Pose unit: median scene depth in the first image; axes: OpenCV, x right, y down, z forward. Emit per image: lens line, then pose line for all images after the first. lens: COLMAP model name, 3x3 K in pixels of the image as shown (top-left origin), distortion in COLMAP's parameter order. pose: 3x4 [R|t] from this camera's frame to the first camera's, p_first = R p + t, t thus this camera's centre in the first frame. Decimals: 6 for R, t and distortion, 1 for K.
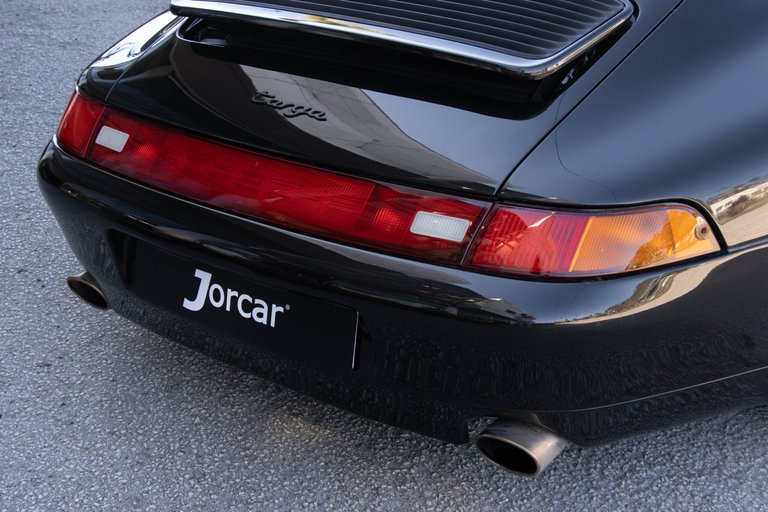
lens RADIAL K [[1051.3, 0, 383.7], [0, 1051.3, 259.0], [0, 0, 1]] dist [0.194283, 0.000000]
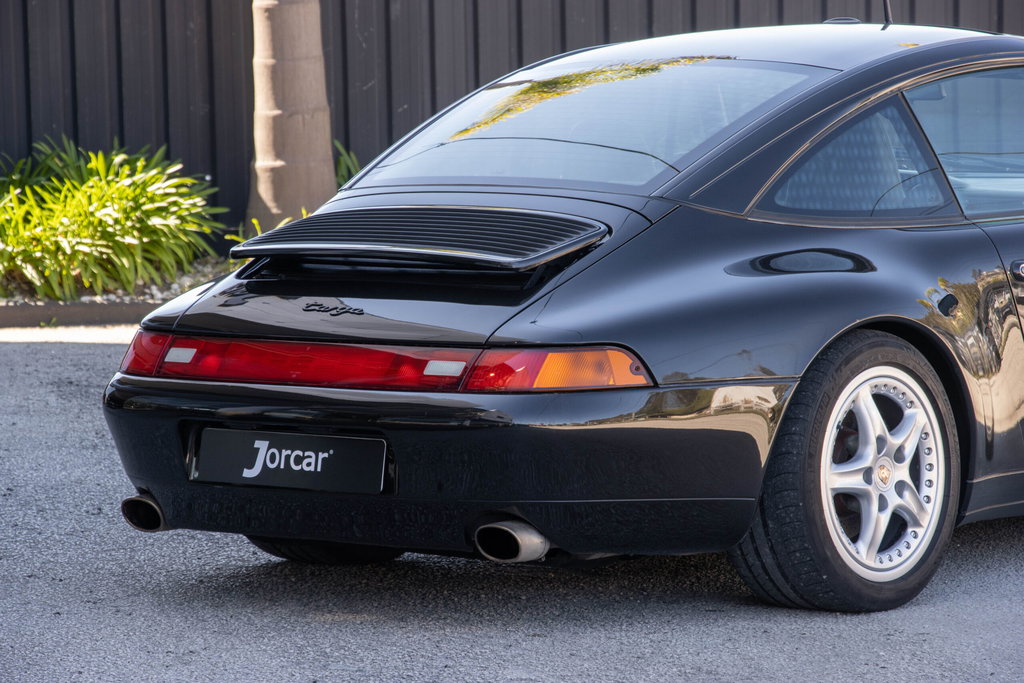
lens RADIAL K [[4945.5, 0, 511.8], [0, 4945.5, 339.1], [0, 0, 1]] dist [0.949109, 0.000000]
pose [[0.998727, -0.019572, -0.046495, 0.388805], [0.002932, 0.942633, -0.333819, 1.835227], [0.050361, 0.333258, 0.941490, -4.455660]]
